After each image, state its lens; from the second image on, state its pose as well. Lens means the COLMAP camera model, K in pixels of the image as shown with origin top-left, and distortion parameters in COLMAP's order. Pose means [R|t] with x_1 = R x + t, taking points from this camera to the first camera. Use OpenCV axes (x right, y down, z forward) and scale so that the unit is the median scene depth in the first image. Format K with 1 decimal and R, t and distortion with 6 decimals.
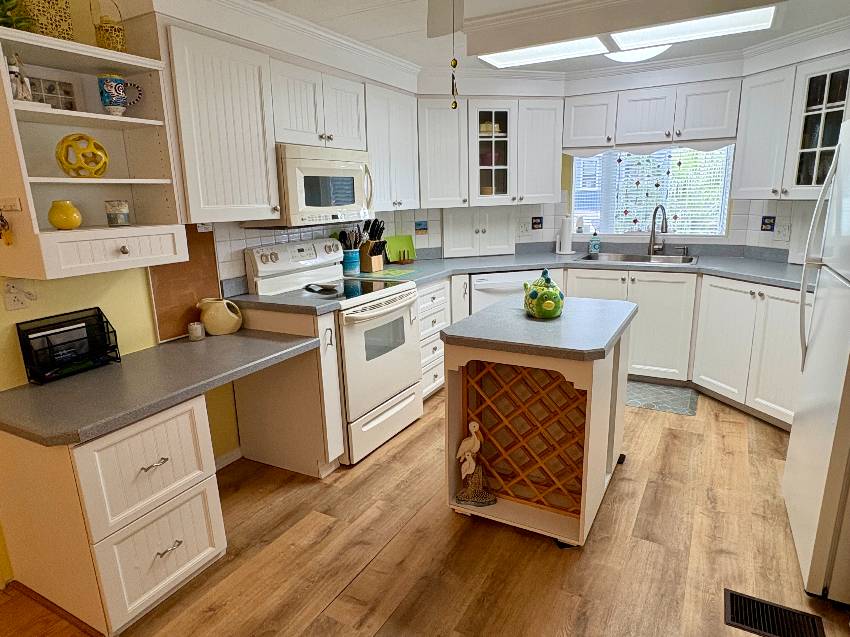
lens RADIAL K [[516.8, 0, 425.2], [0, 516.8, 320.1], [0, 0, 1]] dist [0.001691, 0.000636]
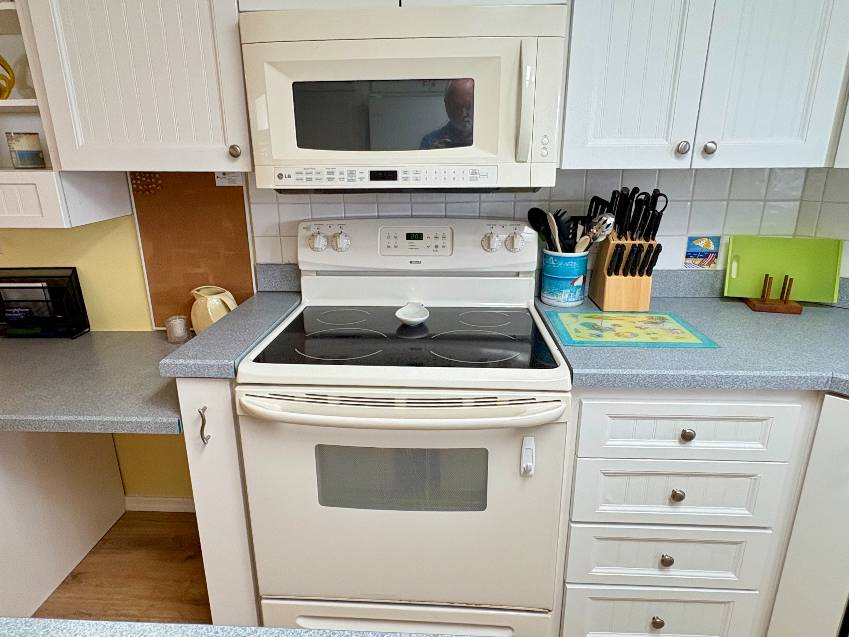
lens RADIAL K [[506.5, 0, 426.5], [0, 506.5, 315.6], [0, 0, 1]] dist [0.002027, -0.000837]
pose [[0.444667, 0.292367, -0.846636, 0.234014], [-0.214746, 0.952458, 0.216122, -0.179234], [0.869572, 0.085710, 0.486311, 0.797516]]
